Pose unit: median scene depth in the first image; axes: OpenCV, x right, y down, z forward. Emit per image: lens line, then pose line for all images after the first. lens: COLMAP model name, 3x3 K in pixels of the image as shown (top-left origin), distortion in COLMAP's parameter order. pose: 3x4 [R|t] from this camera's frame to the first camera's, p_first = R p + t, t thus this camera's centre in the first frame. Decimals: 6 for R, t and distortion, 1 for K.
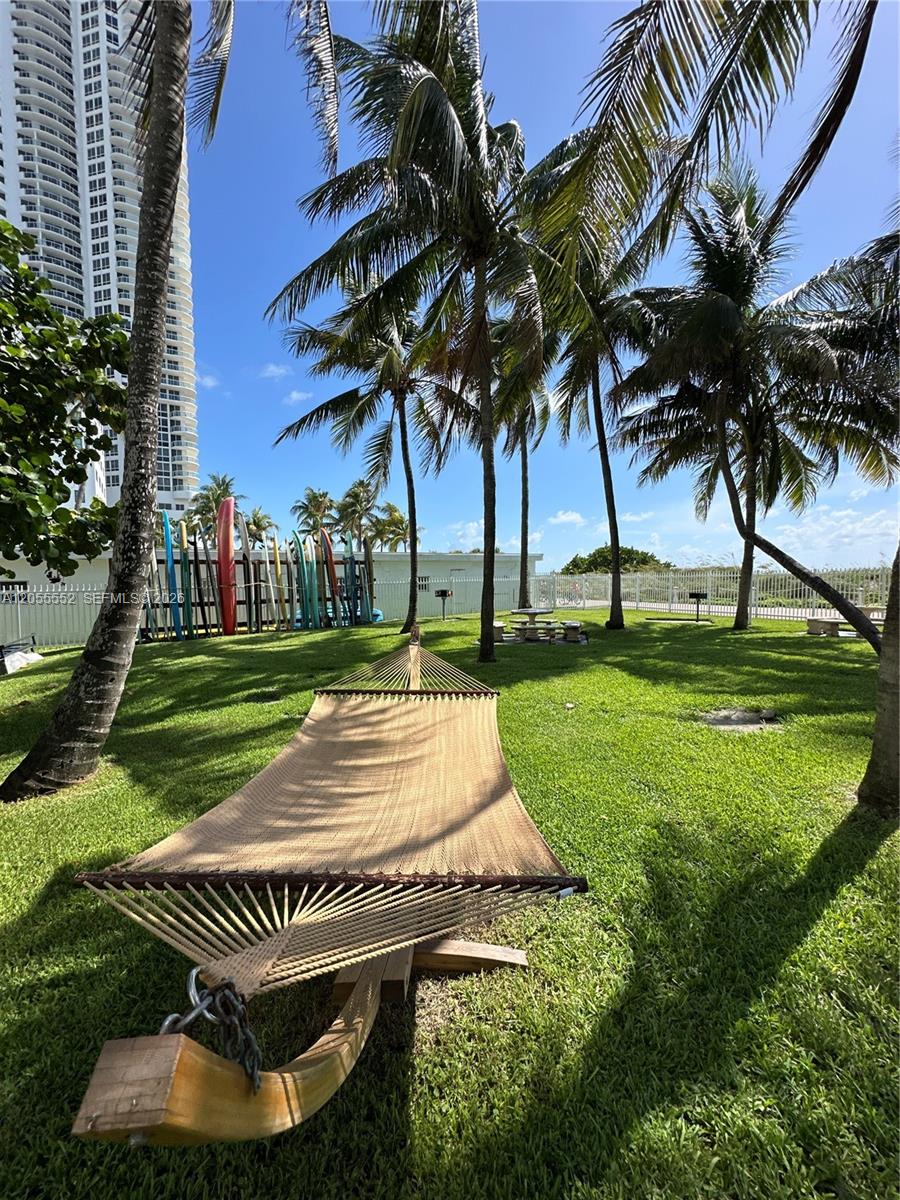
lens RADIAL K [[479.0, 0, 450.0], [0, 479.0, 600.0], [0, 0, 1]] dist [-0.000068, -0.000128]
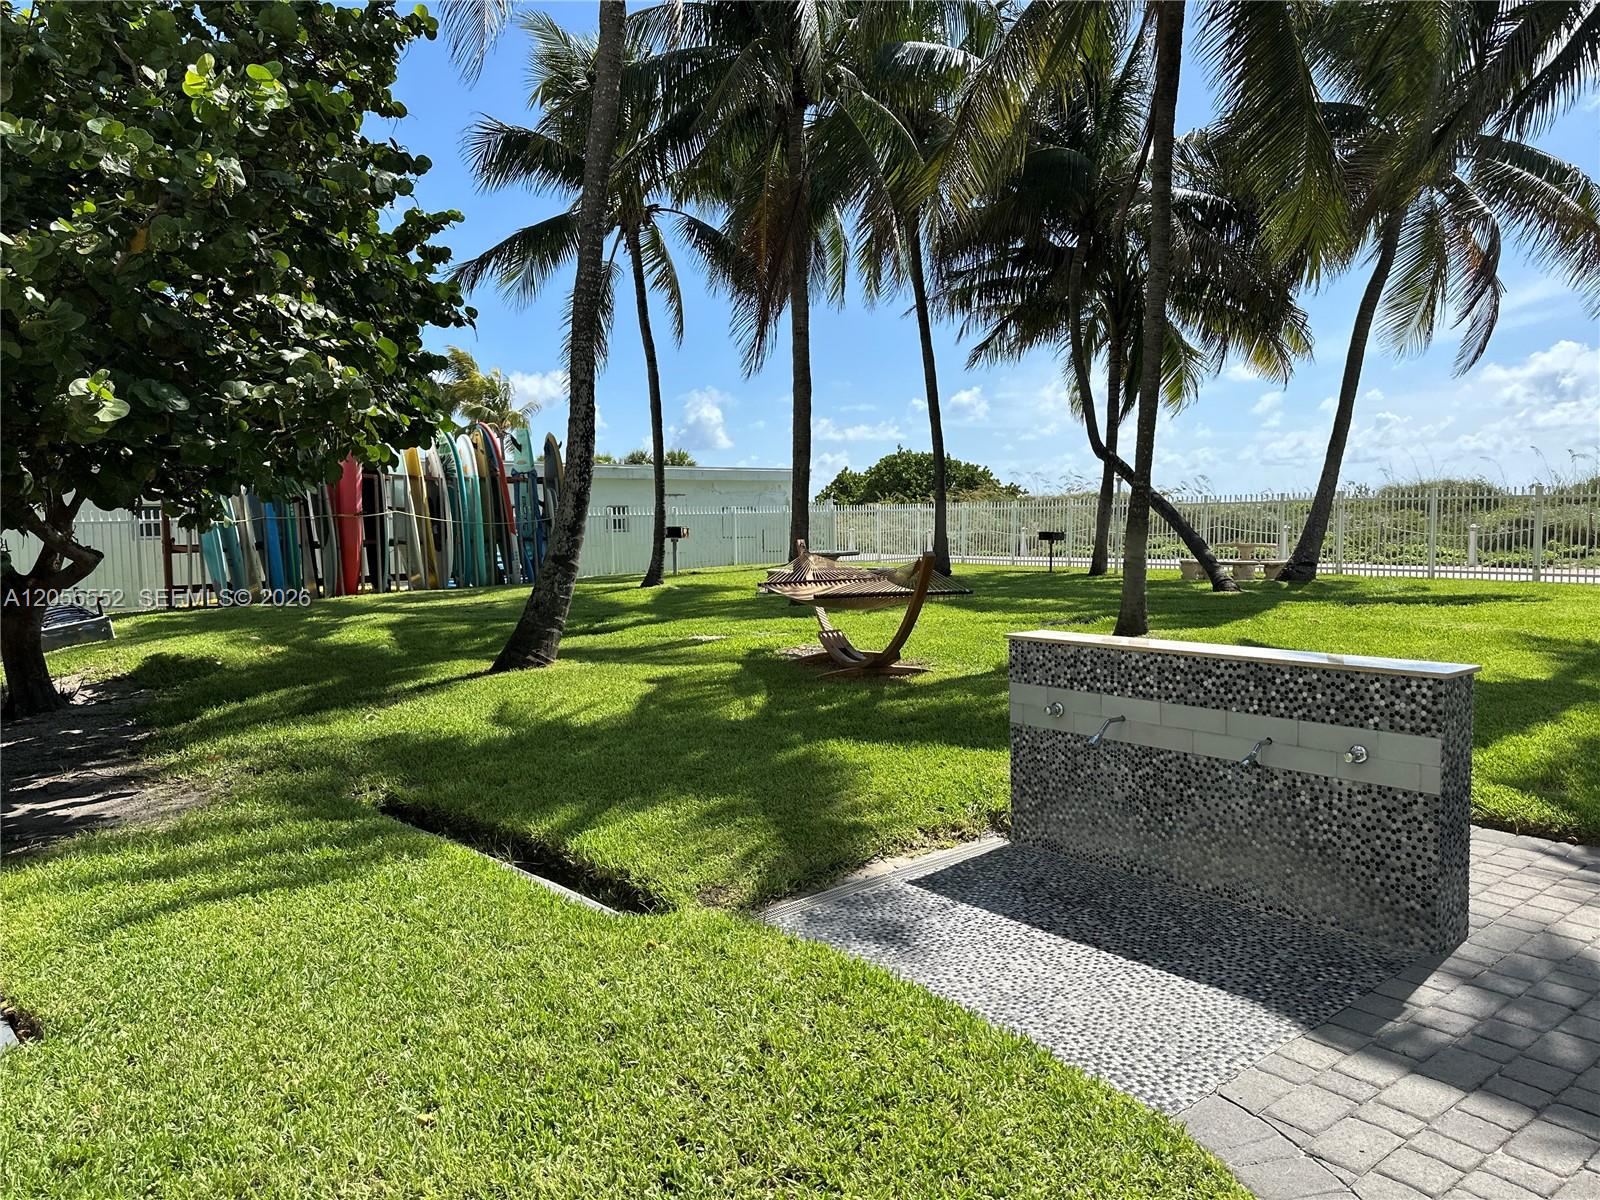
lens RADIAL K [[921.9, 0, 800.0], [0, 921.9, 600.0], [0, 0, 1]] dist [0.001150, -0.000137]
pose [[0.979964, -0.013833, 0.198695, -0.116513], [0.003979, 0.998746, 0.049910, 0.019803], [-0.199136, -0.048120, 0.978790, -0.267208]]
